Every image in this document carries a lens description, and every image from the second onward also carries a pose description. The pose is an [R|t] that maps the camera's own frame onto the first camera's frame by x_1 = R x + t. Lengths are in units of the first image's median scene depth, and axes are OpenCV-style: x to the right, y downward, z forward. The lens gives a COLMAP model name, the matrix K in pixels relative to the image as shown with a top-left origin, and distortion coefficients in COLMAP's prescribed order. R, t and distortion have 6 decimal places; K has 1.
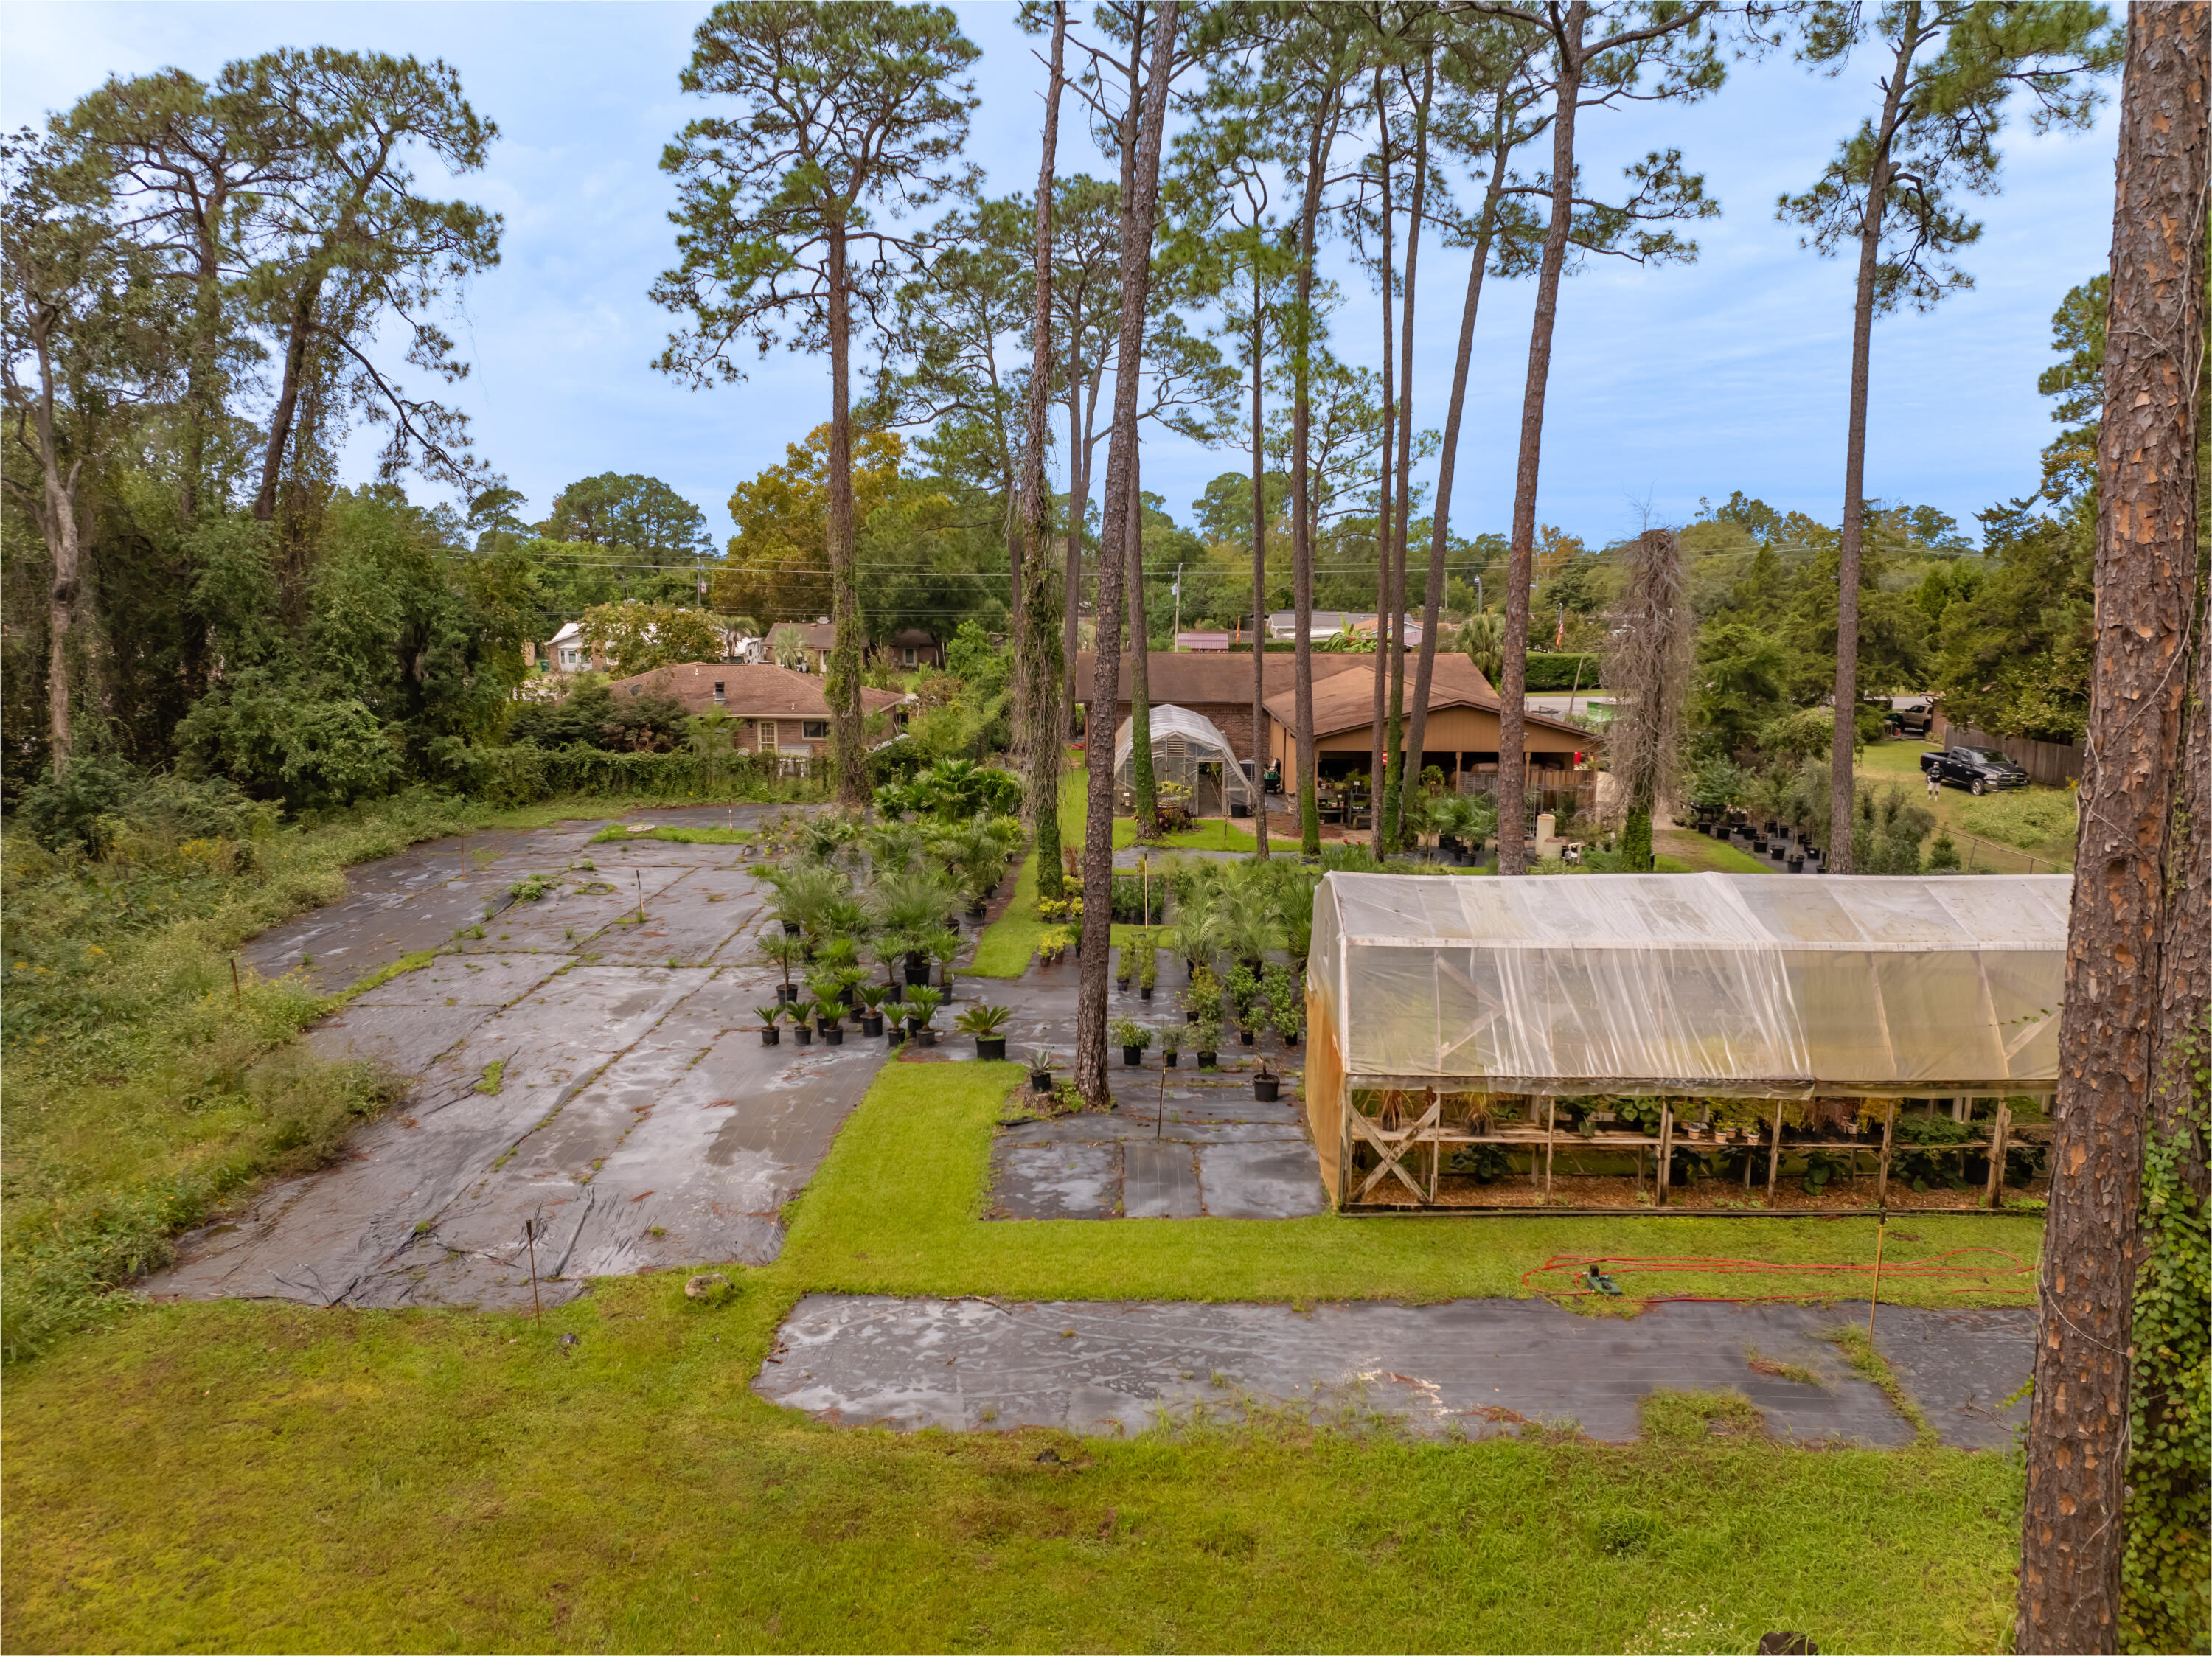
lens RADIAL K [[1550.6, 0, 1106.0], [0, 1550.6, 828.0], [0, 0, 1]] dist [-0.035829, -0.008159]
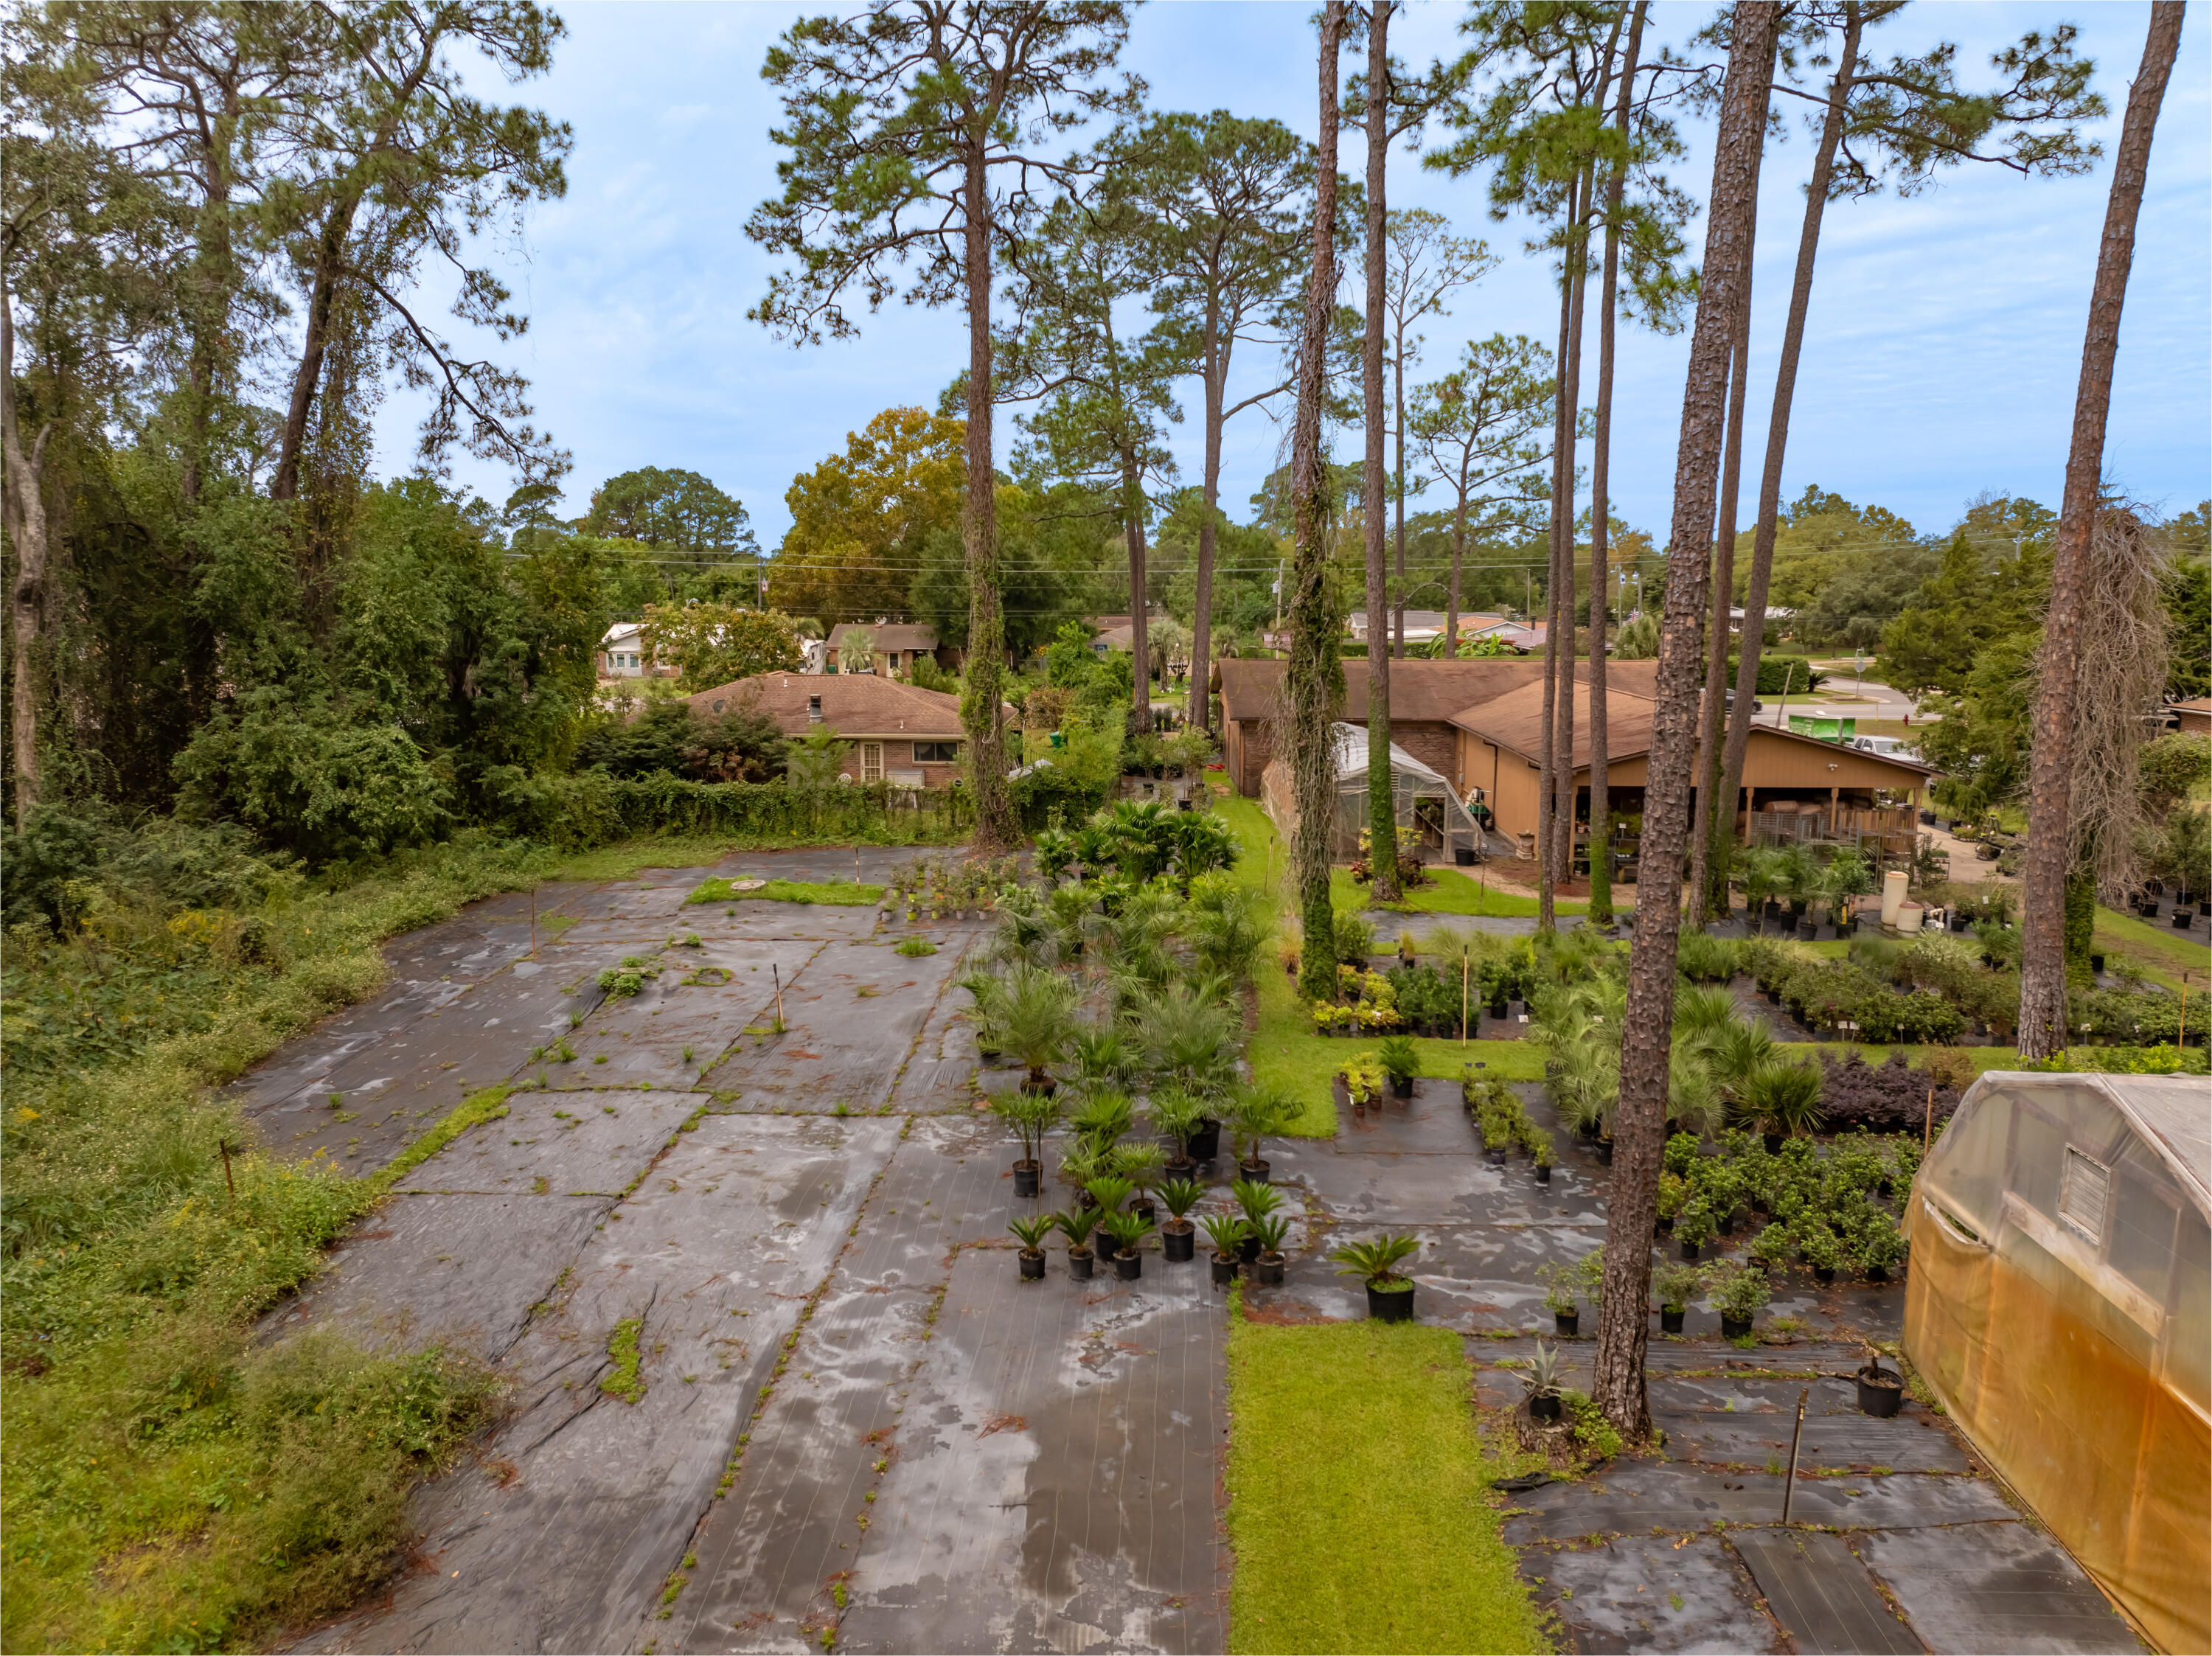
lens RADIAL K [[1550.6, 0, 1106.0], [0, 1550.6, 828.0], [0, 0, 1]] dist [-0.035829, -0.008159]
pose [[0.999864, 0.000372, -0.016515, -0.092427], [-0.000351, 0.999999, 0.001287, -0.027795], [0.016515, -0.001281, 0.999863, 0.180429]]
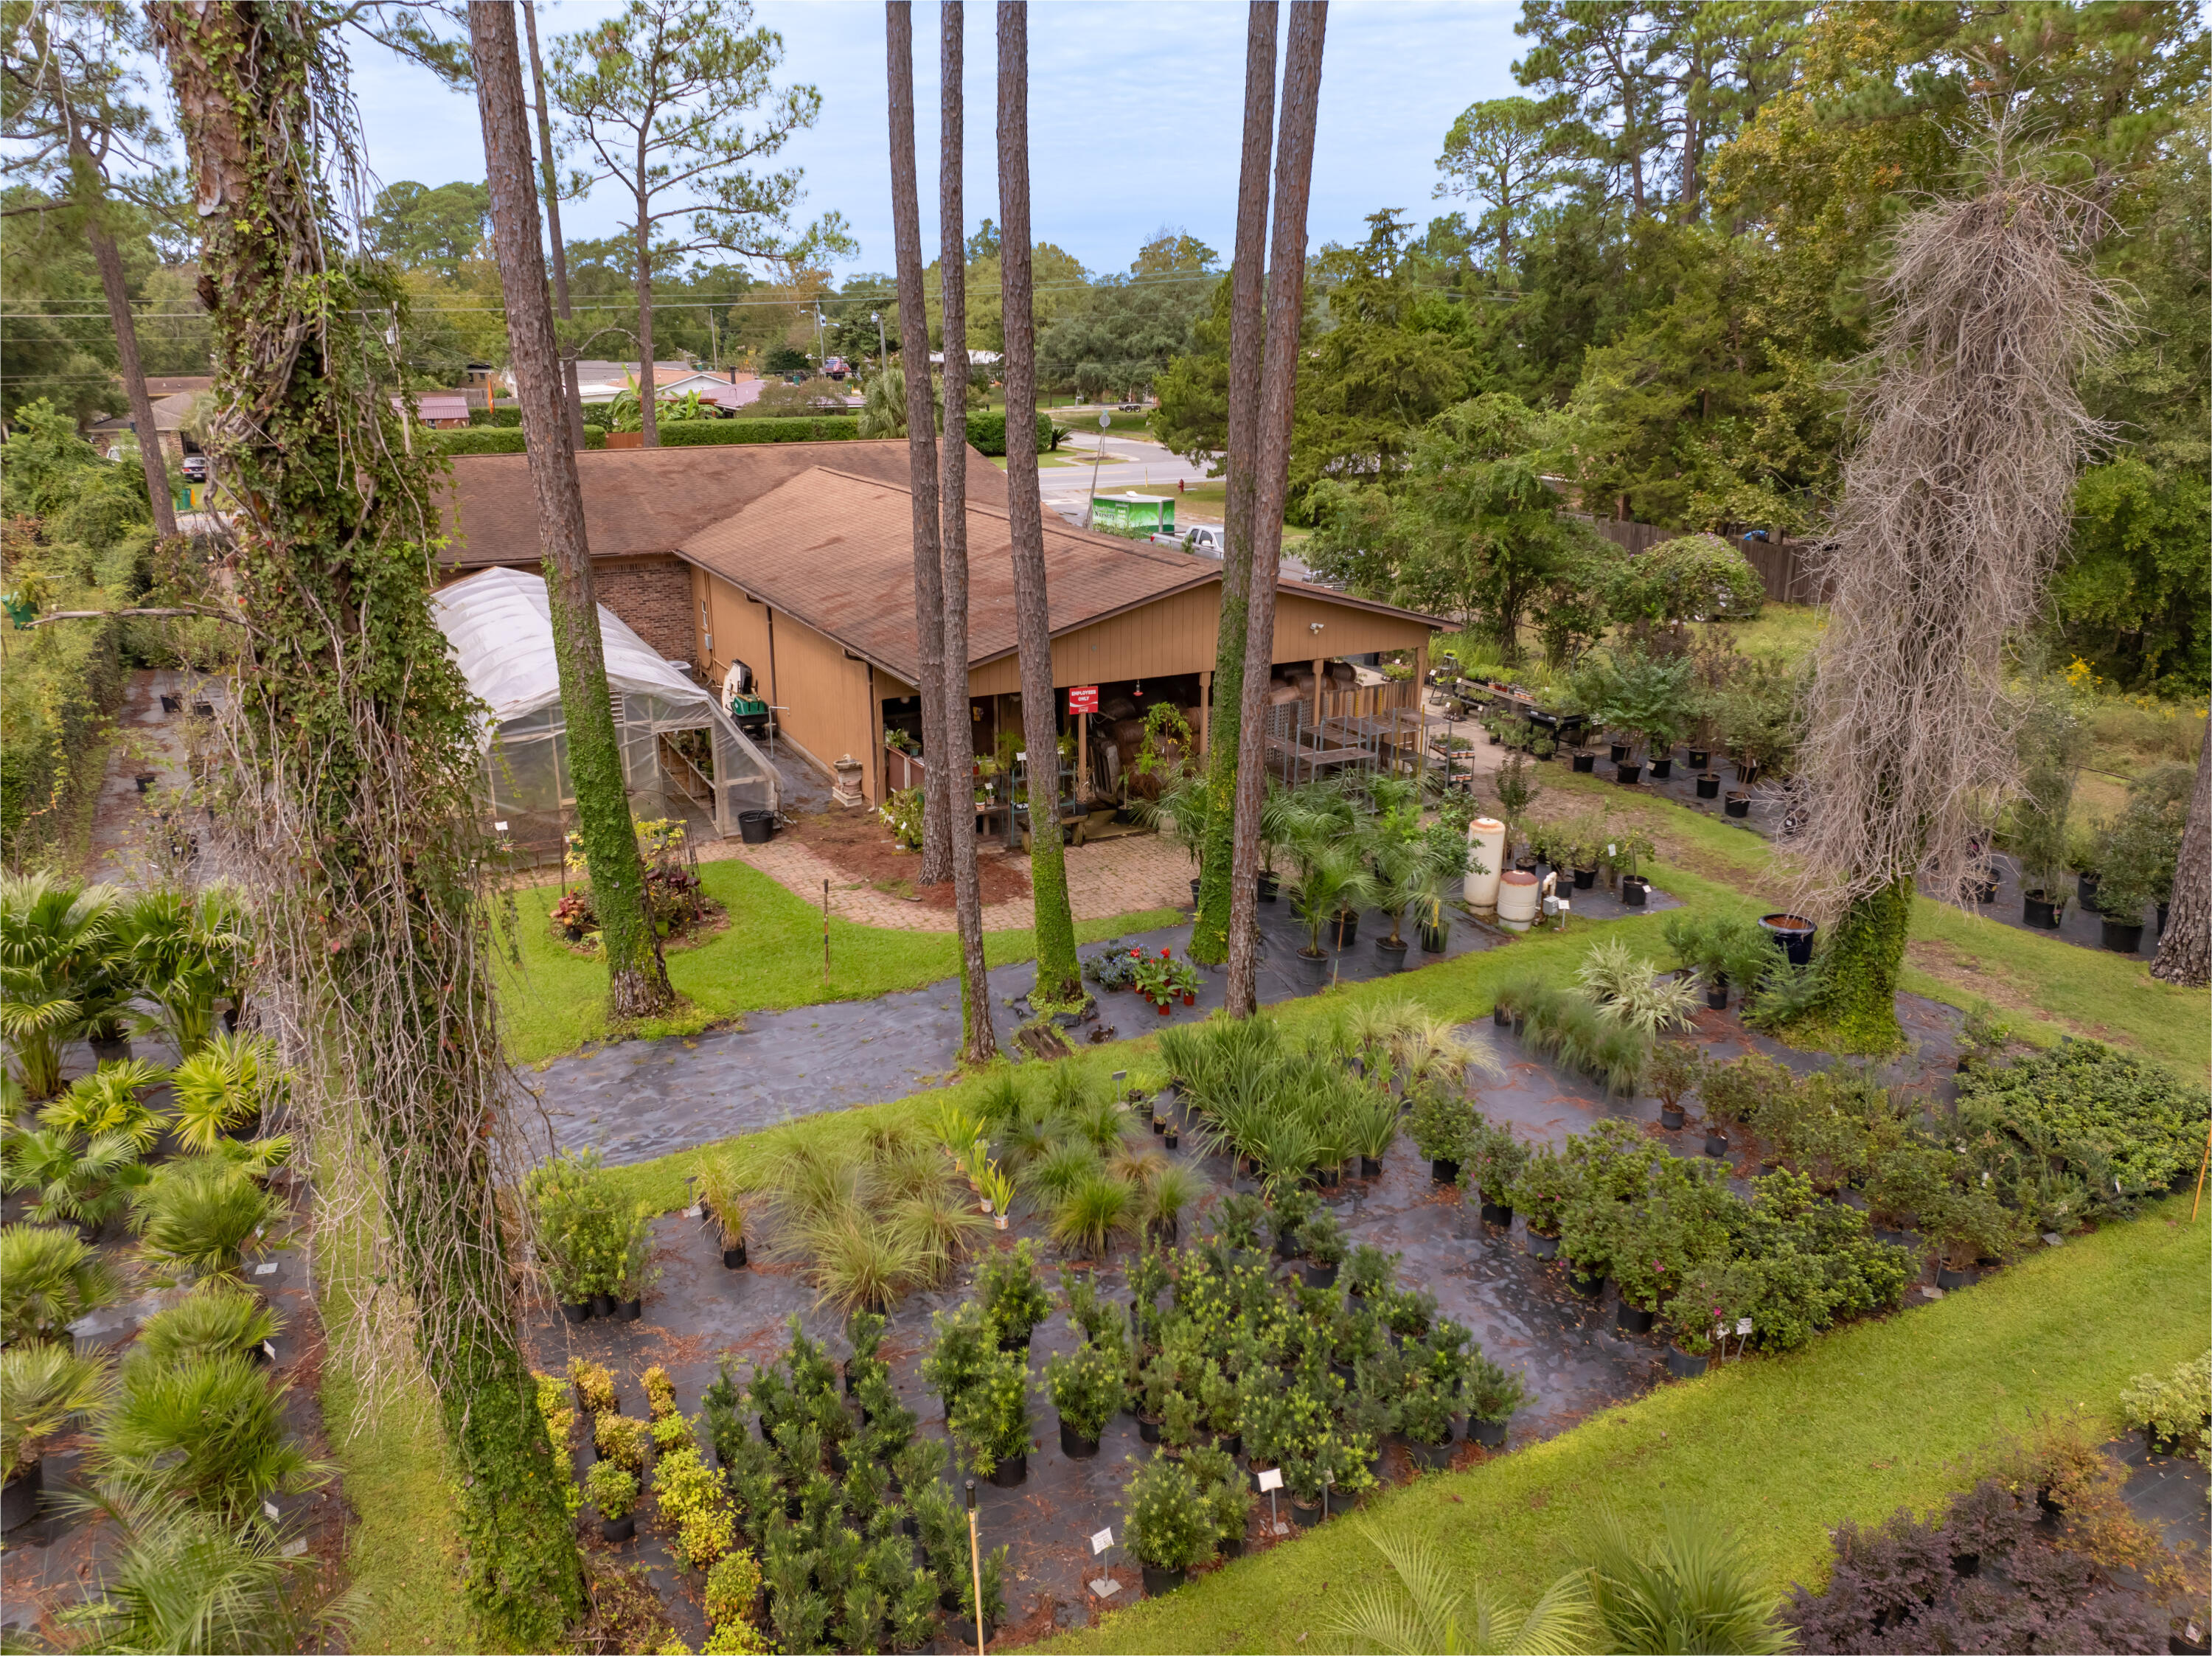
lens RADIAL K [[1555.3, 0, 1112.5], [0, 1555.3, 814.5], [0, 0, 1]] dist [-0.035571, -0.000001]
pose [[0.878001, -0.144030, 0.456476, -0.034926], [0.073402, 0.982889, 0.168943, -0.087774], [-0.472998, -0.114826, 0.873549, 0.546136]]
